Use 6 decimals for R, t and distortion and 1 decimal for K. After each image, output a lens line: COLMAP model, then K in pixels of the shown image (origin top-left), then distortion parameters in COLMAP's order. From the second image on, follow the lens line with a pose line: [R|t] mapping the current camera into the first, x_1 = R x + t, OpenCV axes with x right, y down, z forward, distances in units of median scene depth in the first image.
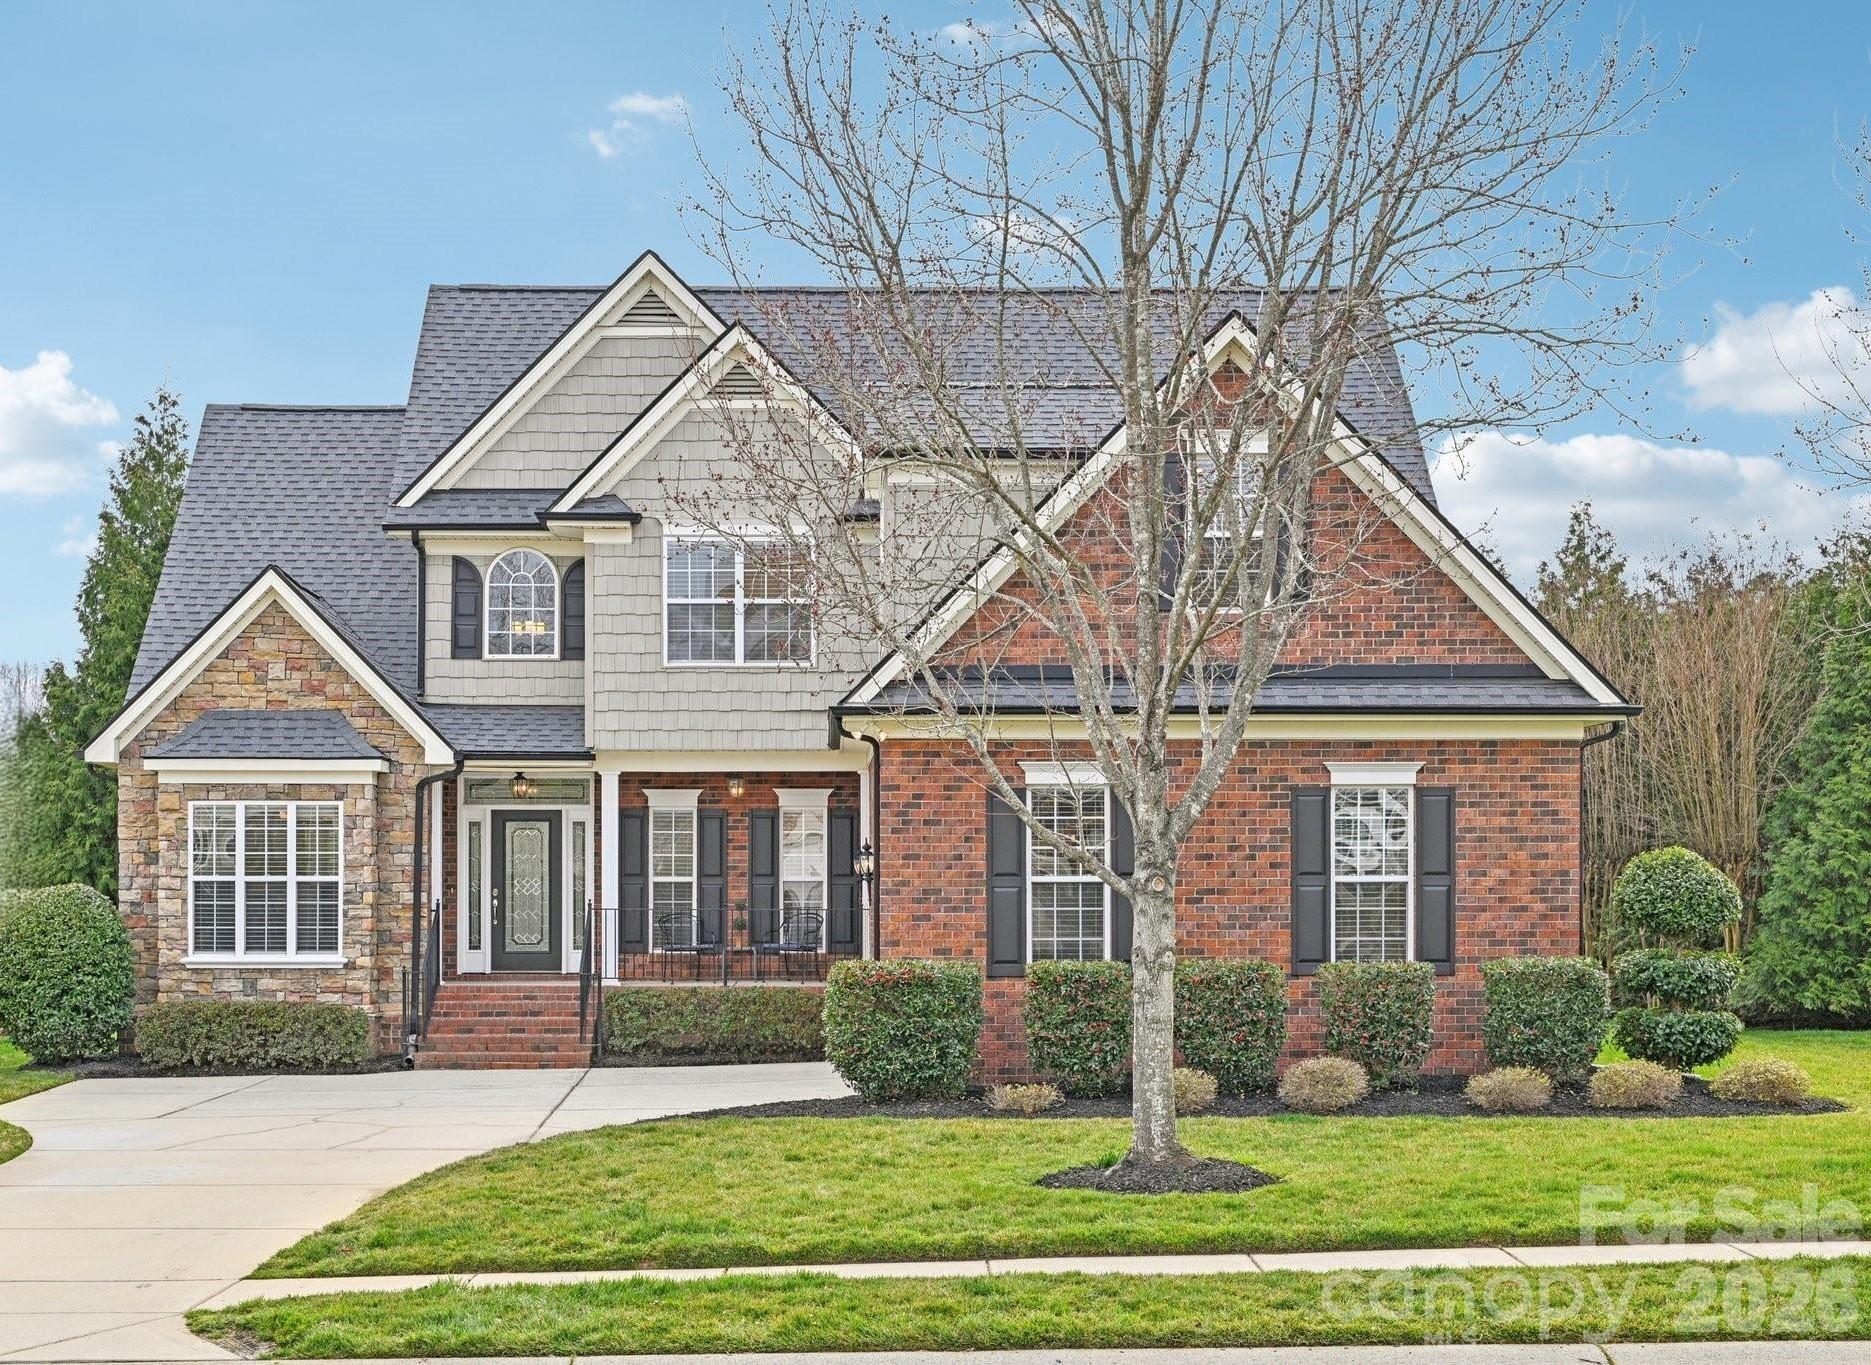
lens RADIAL K [[2708.3, 0, 877.7], [0, 2708.3, 859.4], [0, 0, 1]] dist [-0.001199, 0.000000]
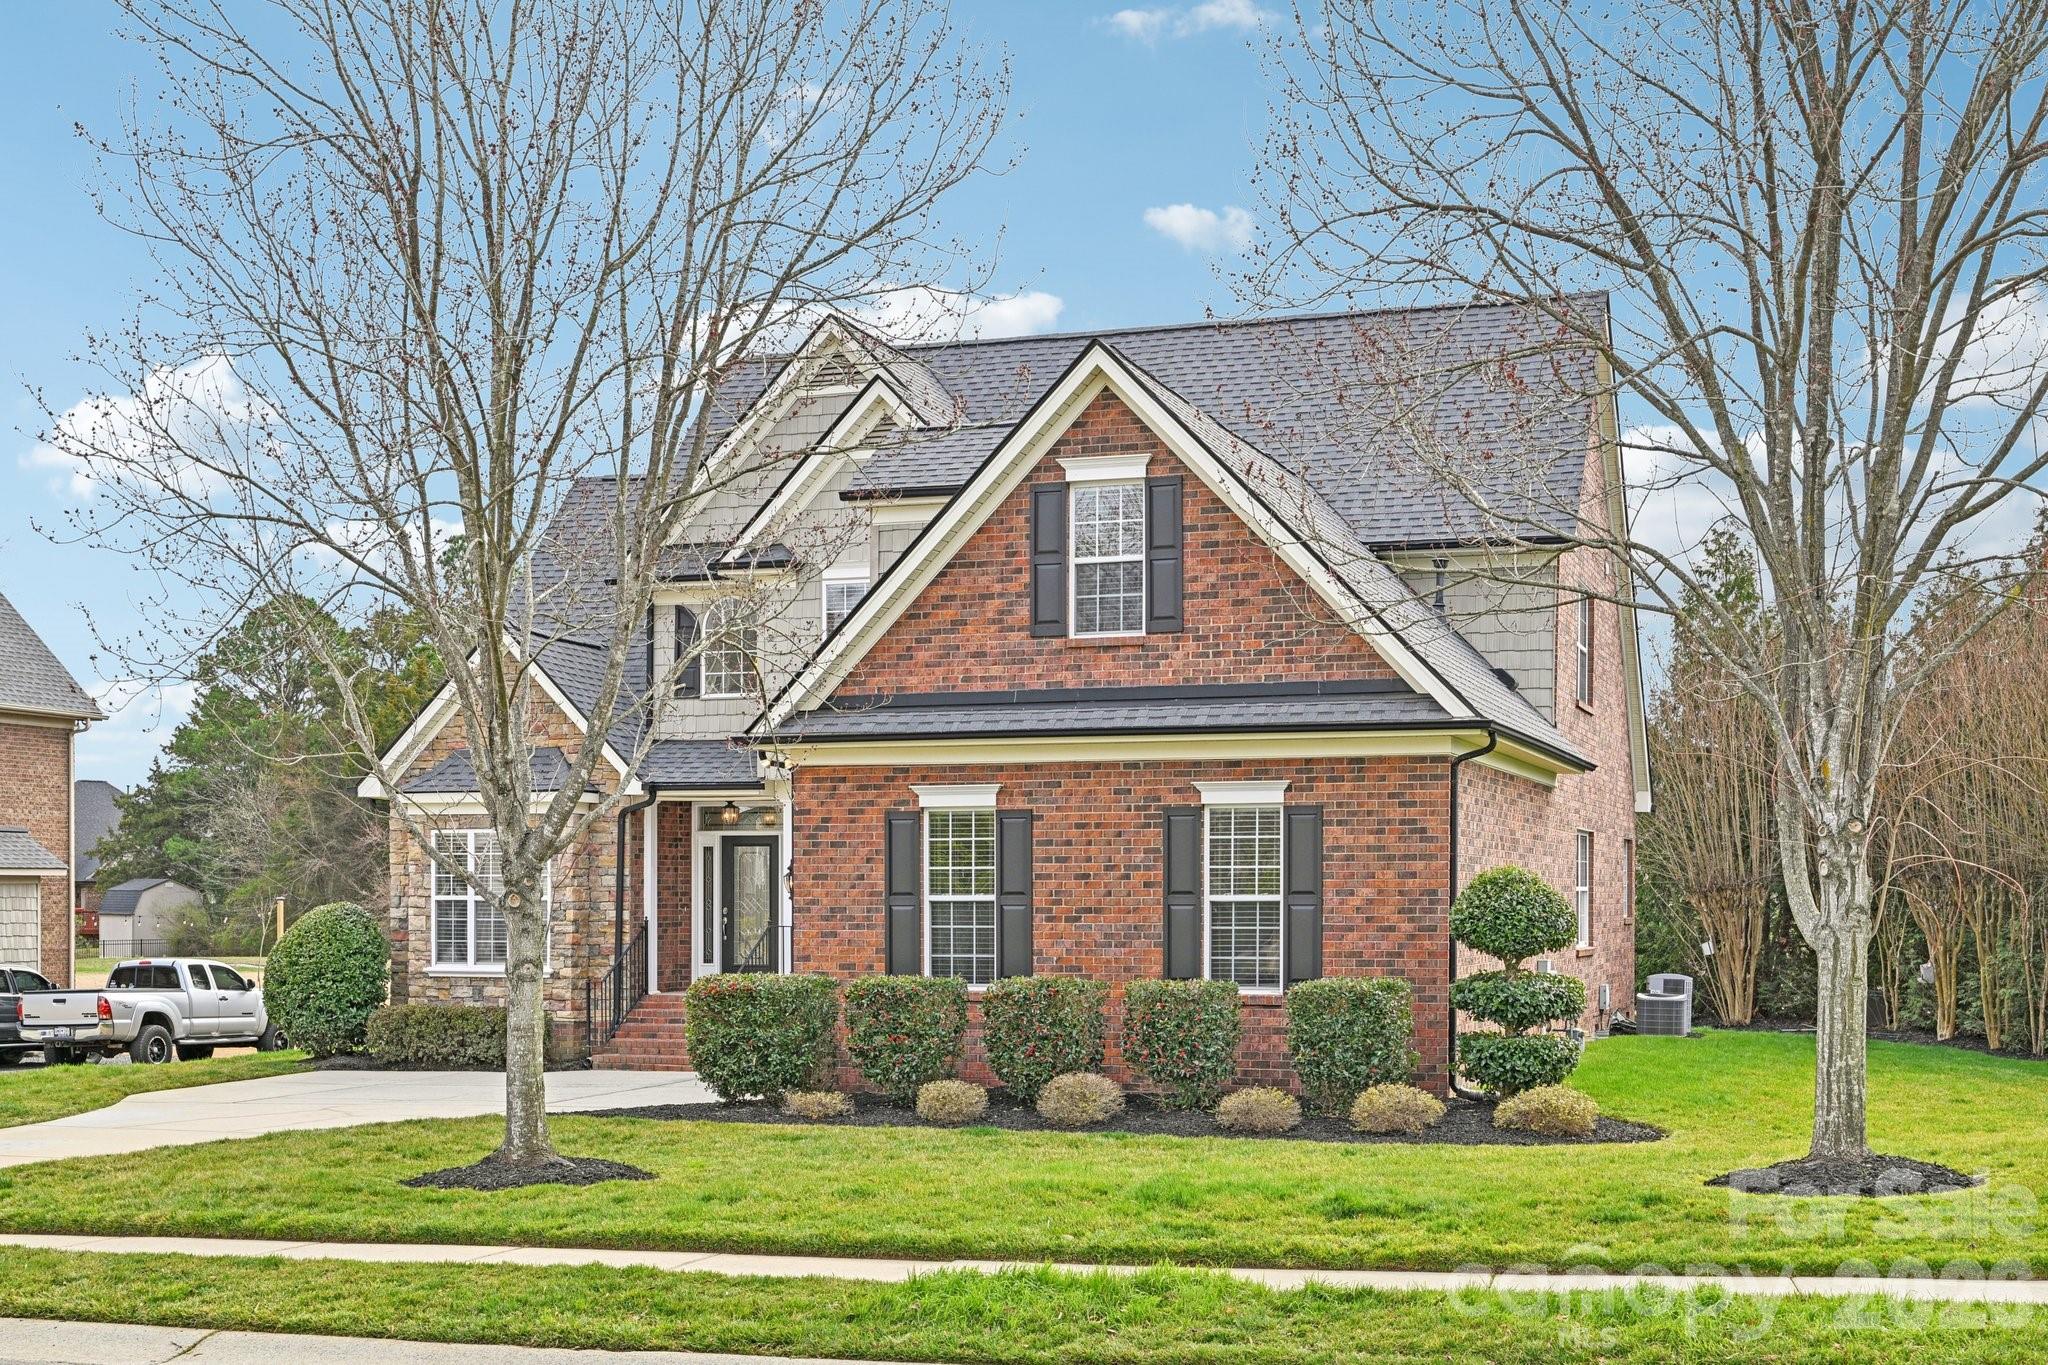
lens RADIAL K [[2588.0, 0, 1039.2], [0, 2588.0, 915.0], [0, 0, 1]] dist [-0.003781, 0.000000]
pose [[0.939297, 0.002964, -0.343091, 0.360935], [0.001128, 0.999931, 0.011727, 0.001729], [0.343102, -0.011402, 0.939229, 0.062747]]
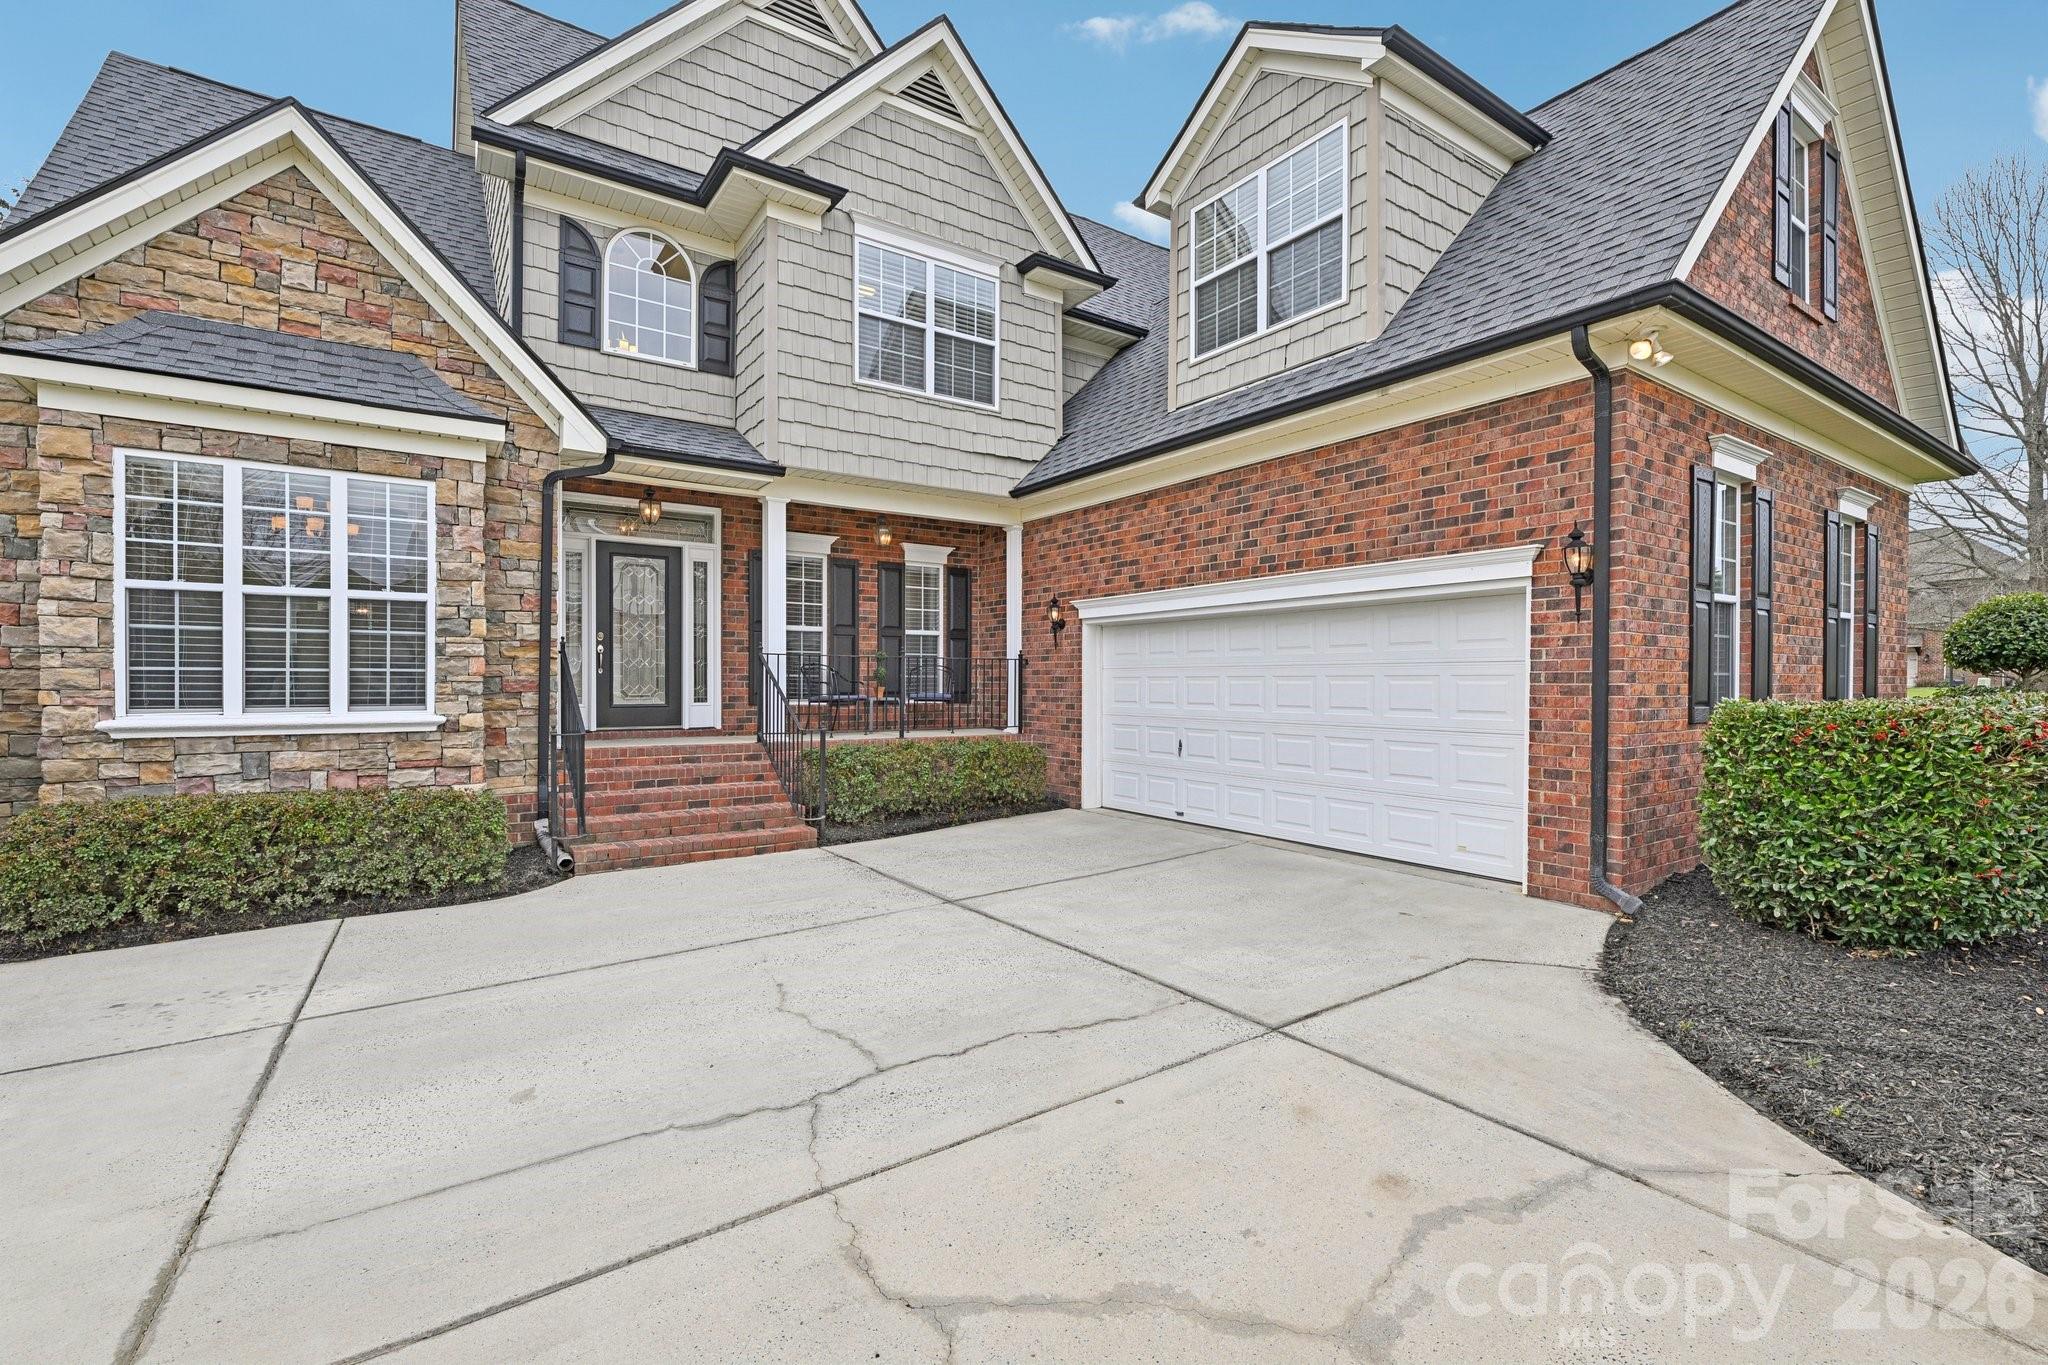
lens RADIAL K [[892.6, 0, 1023.1], [0, 892.6, 687.8], [0, 0, 1]] dist [-0.001404, 0.000554]
pose [[0.832965, -0.001372, 0.553324, -0.198698], [-0.005662, 0.999923, 0.011003, 0.026181], [-0.553297, -0.012298, 0.832893, 0.735592]]
